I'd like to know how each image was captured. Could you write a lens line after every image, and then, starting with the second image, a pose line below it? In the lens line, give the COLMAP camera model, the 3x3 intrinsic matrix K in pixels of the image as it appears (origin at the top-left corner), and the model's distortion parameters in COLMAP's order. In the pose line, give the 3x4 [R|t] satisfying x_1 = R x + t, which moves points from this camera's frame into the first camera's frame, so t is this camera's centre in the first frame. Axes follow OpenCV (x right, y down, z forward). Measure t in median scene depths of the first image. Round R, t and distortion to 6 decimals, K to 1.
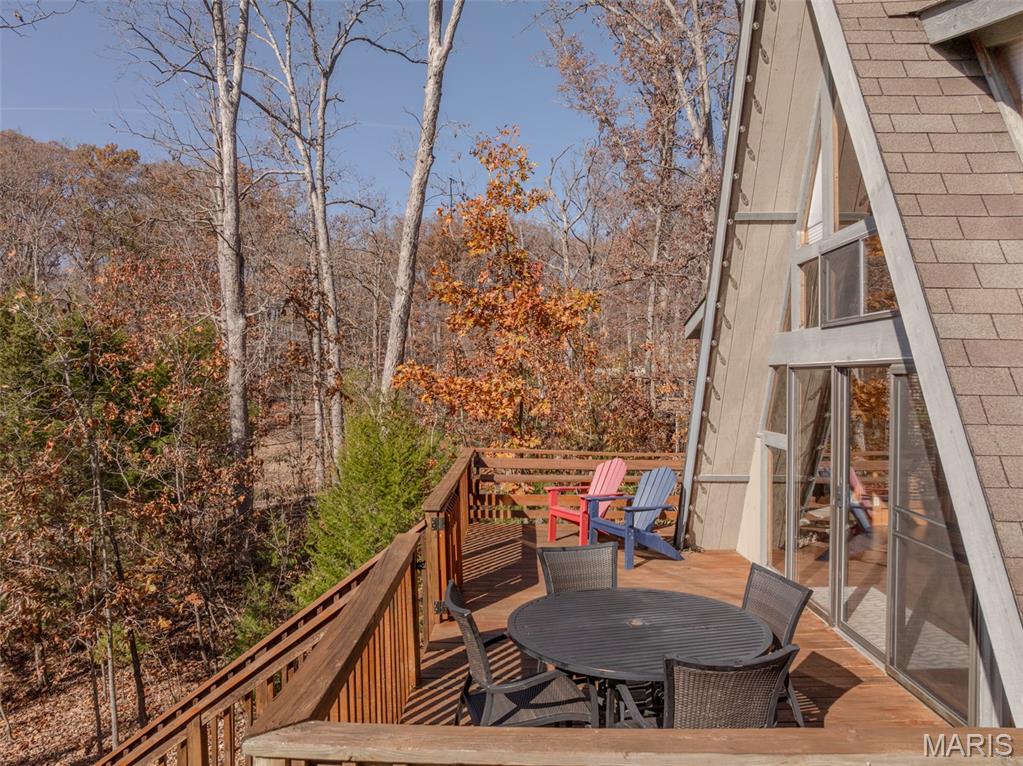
lens RADIAL K [[711.4, 0, 515.7], [0, 711.4, 380.5], [0, 0, 1]] dist [-0.052430, 0.016966]
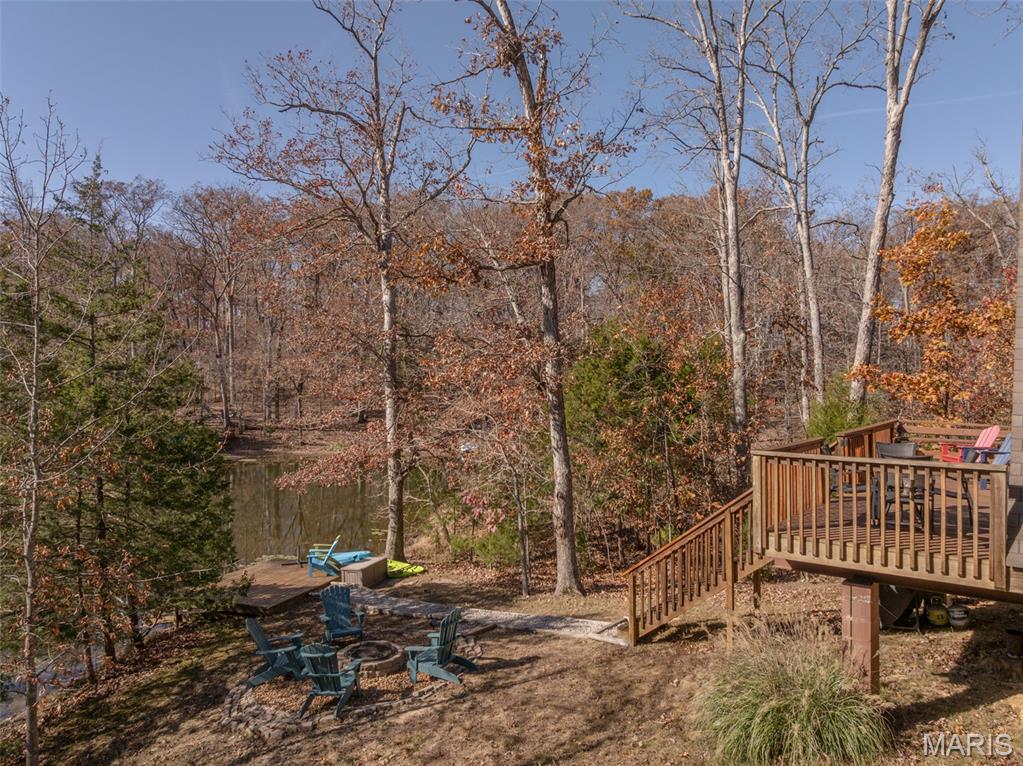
lens RADIAL K [[711.4, 0, 517.1], [0, 711.4, 382.3], [0, 0, 1]] dist [-0.052430, 0.016966]
pose [[0.781868, -0.001425, -0.623443, 0.127089], [0.000076, 0.999998, -0.002191, 0.011218], [0.623444, 0.001665, 0.781866, -0.350022]]
